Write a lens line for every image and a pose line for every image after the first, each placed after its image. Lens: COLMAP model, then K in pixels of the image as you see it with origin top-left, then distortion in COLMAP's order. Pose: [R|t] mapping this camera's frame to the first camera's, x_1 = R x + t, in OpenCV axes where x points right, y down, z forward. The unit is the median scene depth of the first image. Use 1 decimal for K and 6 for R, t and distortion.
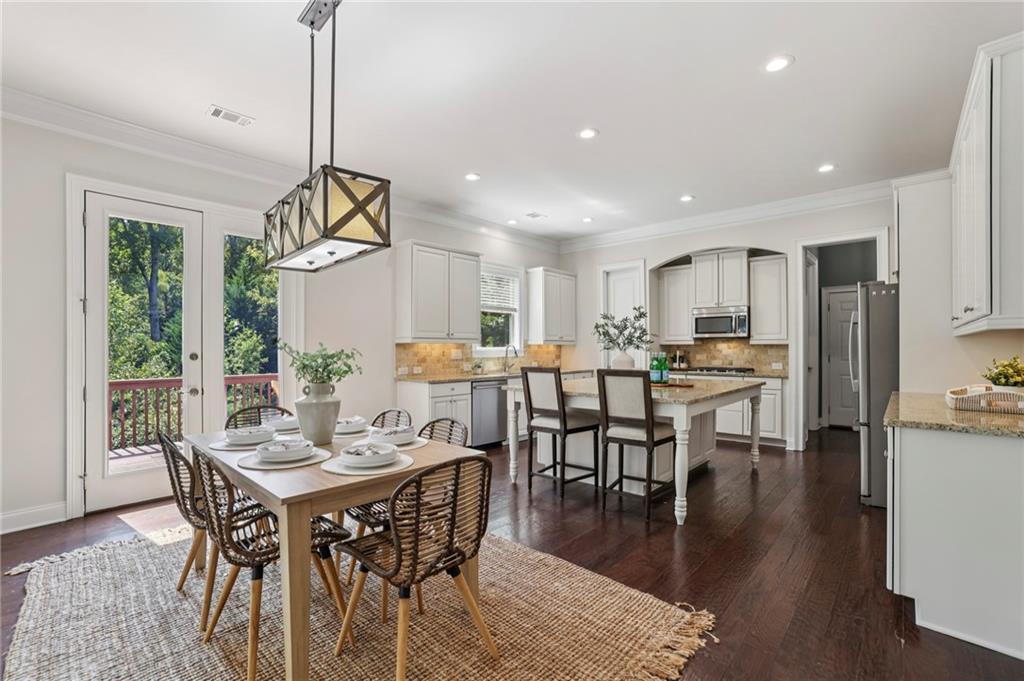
lens RADIAL K [[446.3, 0, 512.8], [0, 446.3, 345.3], [0, 0, 1]] dist [-0.000651, -0.000053]
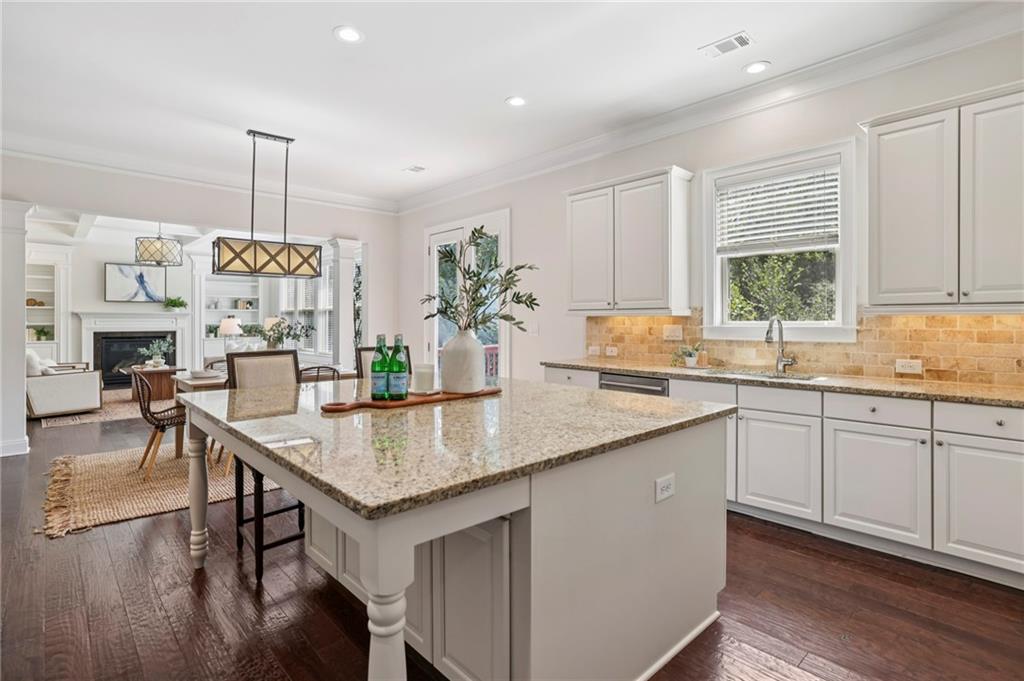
lens RADIAL K [[502.0, 0, 520.5], [0, 502.0, 319.3], [0, 0, 1]] dist [0.000149, 0.000039]
pose [[-0.042826, 0.001198, -0.999082, 0.654801], [0.006463, 0.999979, 0.000922, -0.000940], [0.999062, -0.006418, -0.042833, 0.883103]]
